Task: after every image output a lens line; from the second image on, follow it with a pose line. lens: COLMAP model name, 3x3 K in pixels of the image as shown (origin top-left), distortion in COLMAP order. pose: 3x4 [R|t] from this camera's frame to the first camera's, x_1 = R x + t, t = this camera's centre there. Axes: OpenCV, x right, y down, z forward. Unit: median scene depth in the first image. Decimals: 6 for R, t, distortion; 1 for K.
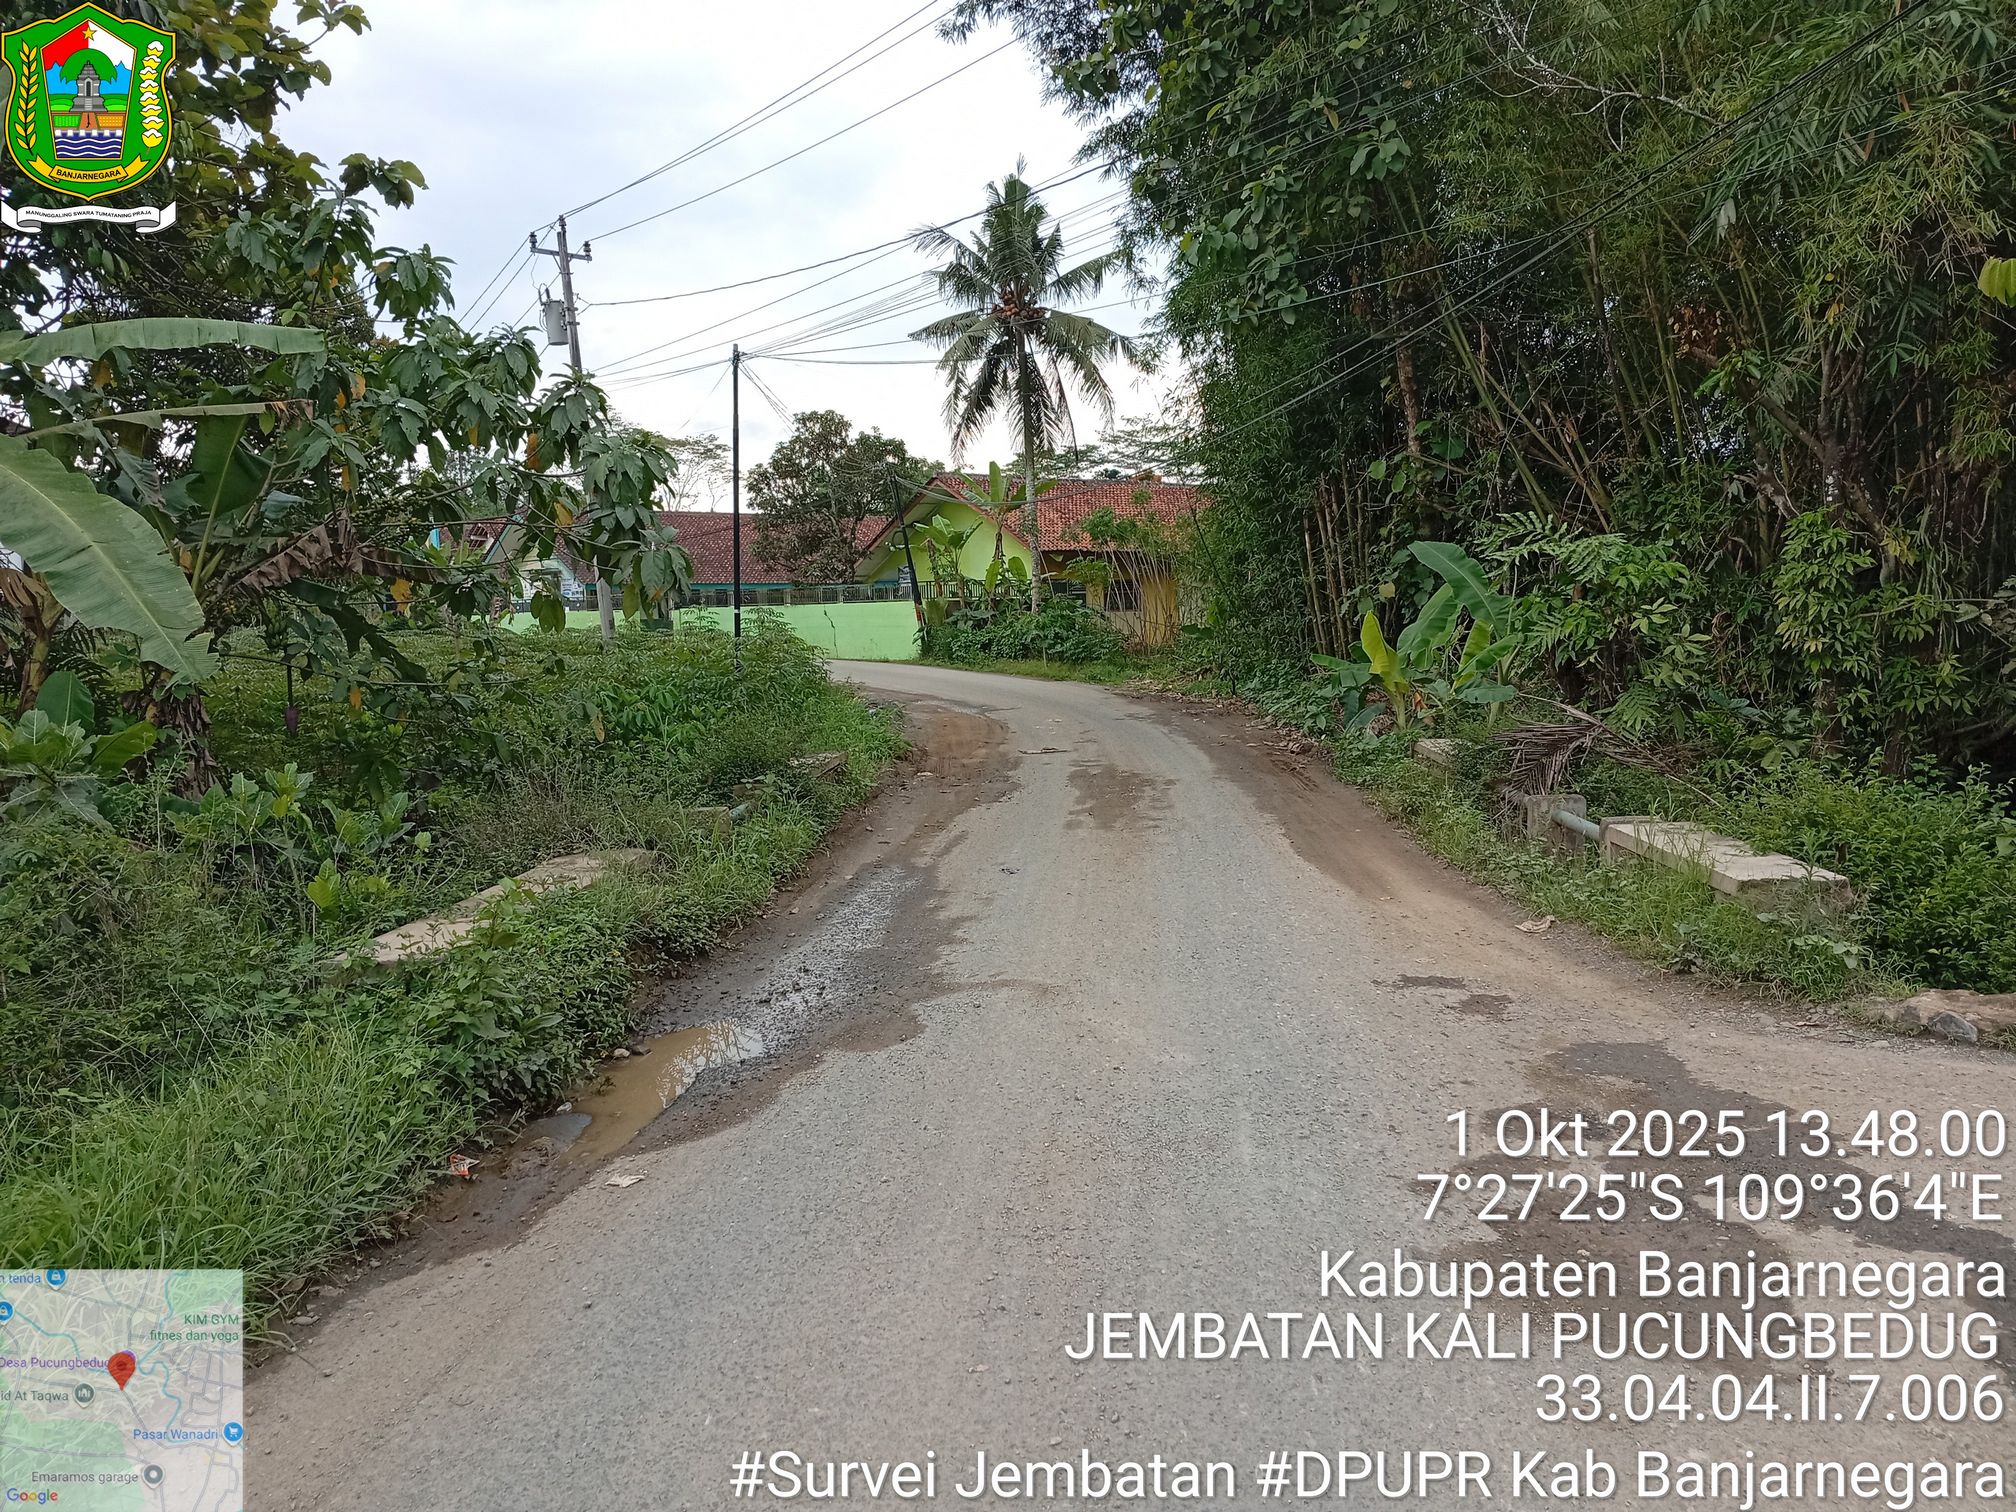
lens RADIAL K [[1665.0, 0, 1008.0], [0, 1665.0, 756.0], [0, 0, 1]] dist [0.181051, -0.344706]
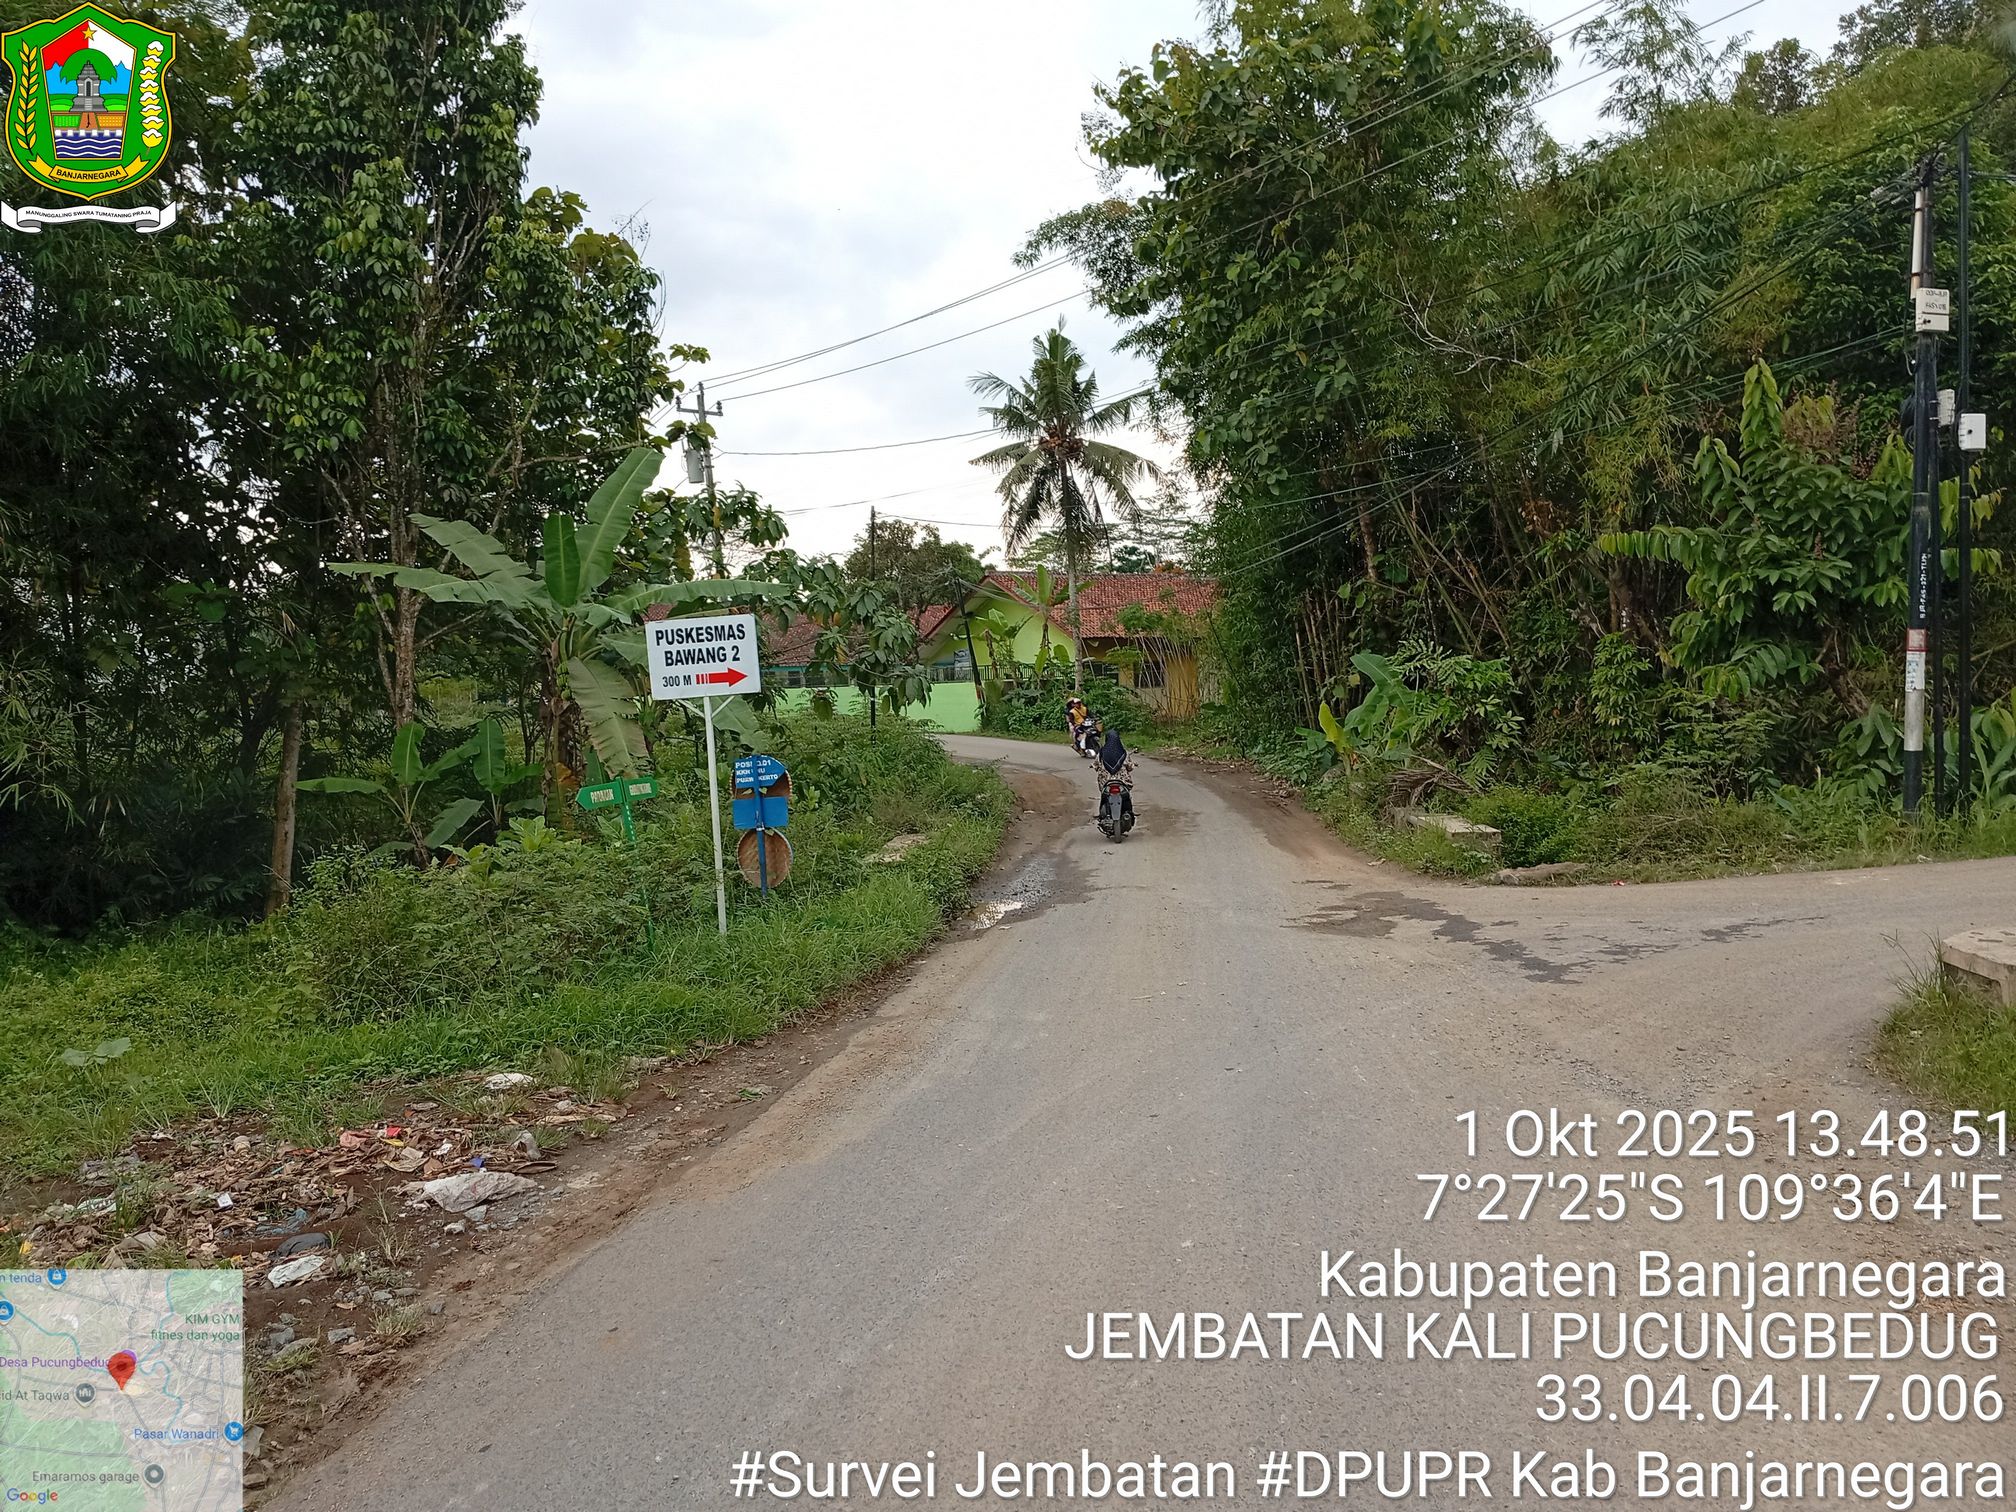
lens RADIAL K [[1665.0, 0, 1008.0], [0, 1665.0, 756.0], [0, 0, 1]] dist [0.181051, -0.344706]
pose [[0.999883, -0.010114, -0.011443, -0.020787], [0.009636, 0.999108, -0.041108, 0.008706], [0.011849, 0.040993, 0.999089, -0.190740]]
